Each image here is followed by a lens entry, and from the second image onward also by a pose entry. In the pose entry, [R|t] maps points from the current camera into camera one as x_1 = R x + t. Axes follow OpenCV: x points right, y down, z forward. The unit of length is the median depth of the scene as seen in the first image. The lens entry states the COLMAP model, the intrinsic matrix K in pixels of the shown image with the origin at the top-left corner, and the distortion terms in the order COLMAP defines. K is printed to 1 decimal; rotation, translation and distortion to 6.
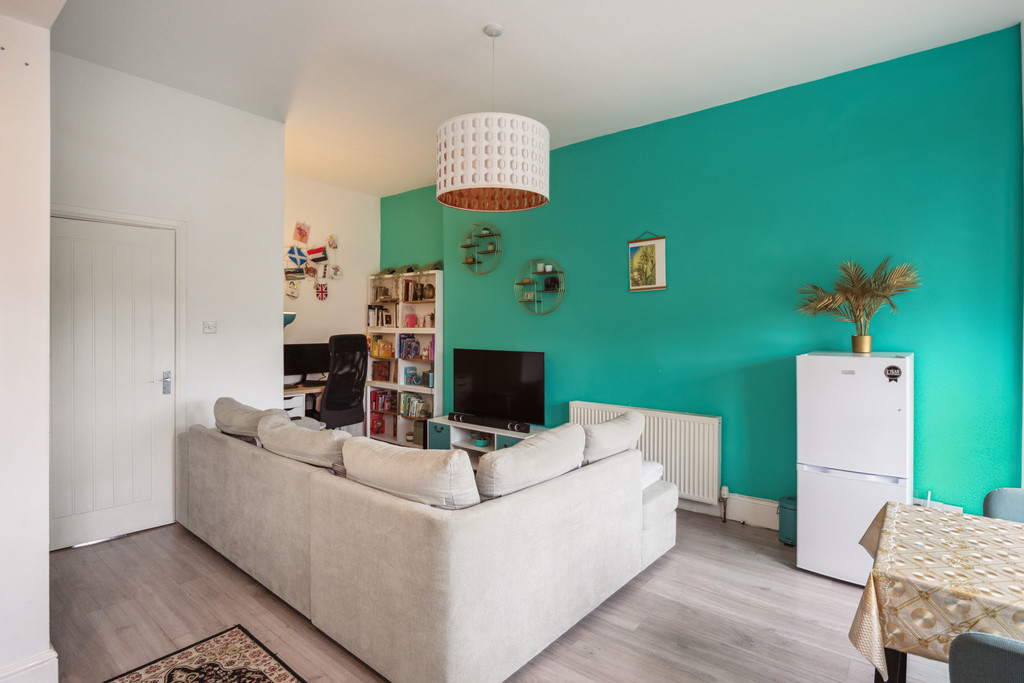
lens RADIAL K [[516.3, 0, 518.0], [0, 516.3, 329.0], [0, 0, 1]] dist [-0.015236, -0.000524]
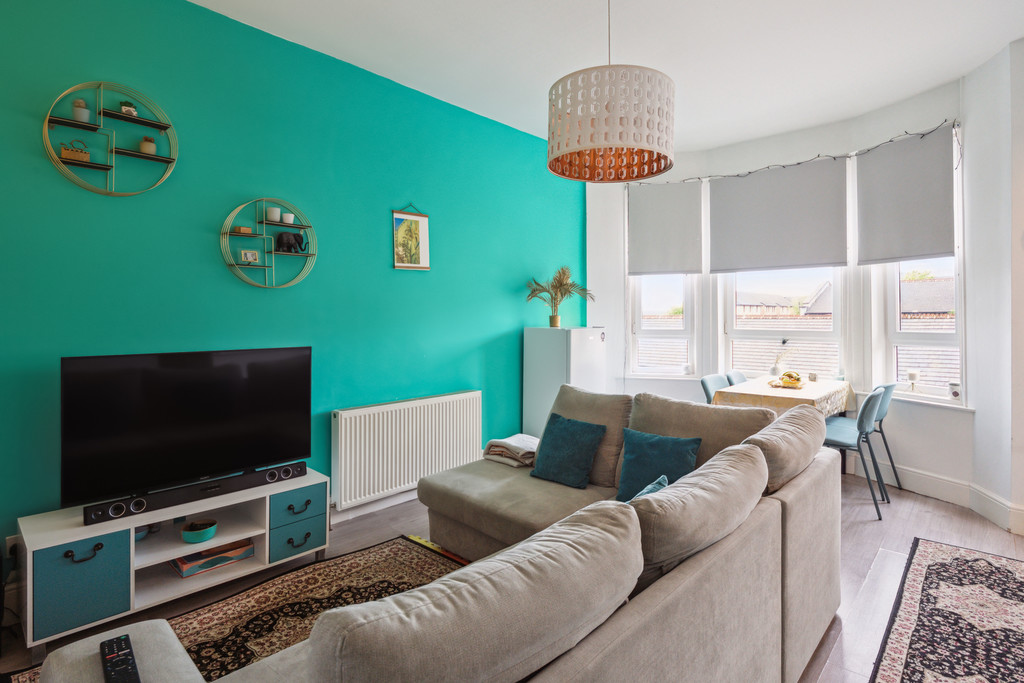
lens RADIAL K [[511.3, 0, 517.4], [0, 511.3, 320.7], [0, 0, 1]] dist [-0.014084, -0.000750]
pose [[0.061895, -0.010131, 0.998031, -0.466487], [0.006396, 0.999932, 0.009754, 0.005962], [-0.998062, 0.005779, 0.061956, 0.552650]]
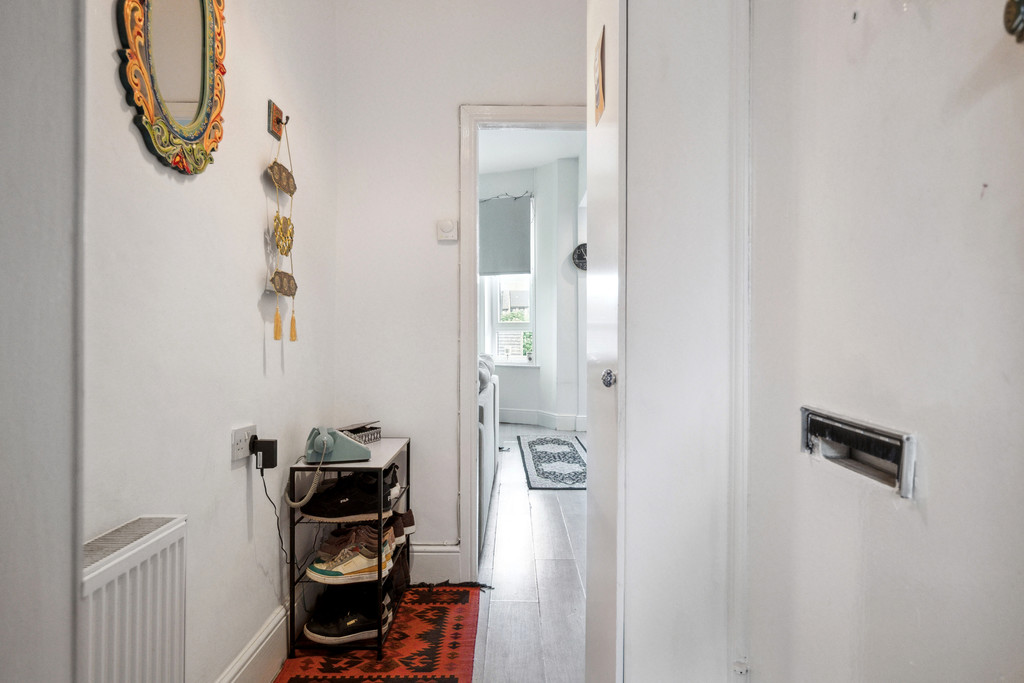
lens RADIAL K [[639.0, 0, 512.0], [0, 639.0, 341.5], [0, 0, 1]] dist [-0.000086, -0.000015]
pose [[-0.631296, -0.022281, 0.775222, -0.809327], [-0.005111, 0.999685, 0.024571, 0.040945], [-0.775525, 0.011550, -0.631211, 0.915973]]
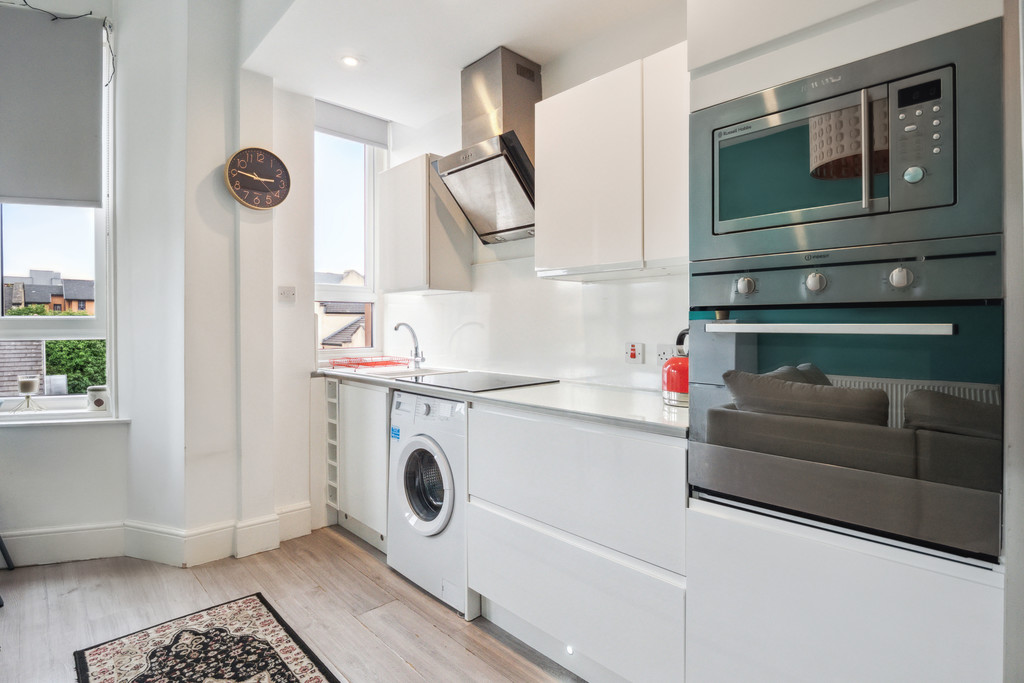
lens RADIAL K [[509.1, 0, 512.7], [0, 509.1, 323.9], [0, 0, 1]] dist [-0.008676, 0.000410]
pose [[-0.992618, -0.003575, 0.121232, -0.216115], [-0.003690, 0.999993, -0.000730, 0.036837], [-0.121228, -0.001172, -0.992624, 0.446426]]
